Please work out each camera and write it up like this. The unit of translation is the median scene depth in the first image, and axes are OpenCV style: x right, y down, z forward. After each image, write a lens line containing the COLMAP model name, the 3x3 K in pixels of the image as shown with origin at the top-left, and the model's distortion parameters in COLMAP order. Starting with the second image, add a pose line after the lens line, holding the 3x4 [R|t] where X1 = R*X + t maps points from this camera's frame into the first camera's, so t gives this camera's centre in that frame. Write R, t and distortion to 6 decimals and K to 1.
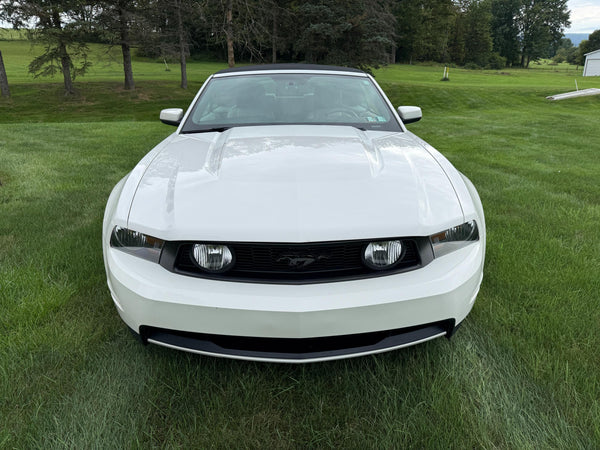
lens RADIAL K [[425.6, 0, 301.3], [0, 425.6, 224.1], [0, 0, 1]] dist [0.043843, -0.051599]
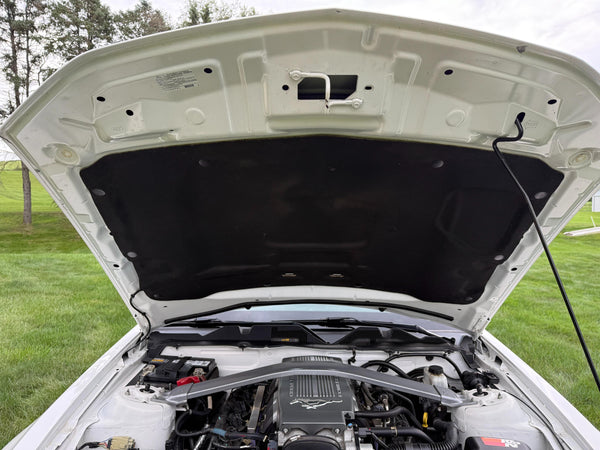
lens RADIAL K [[425.6, 0, 298.5], [0, 425.6, 222.4], [0, 0, 1]] dist [0.043843, -0.051599]
pose [[0.999003, 0.019751, -0.040040, -0.005355], [-0.030449, 0.957304, -0.287477, -0.052768], [0.032652, 0.288409, 0.956950, 0.087723]]
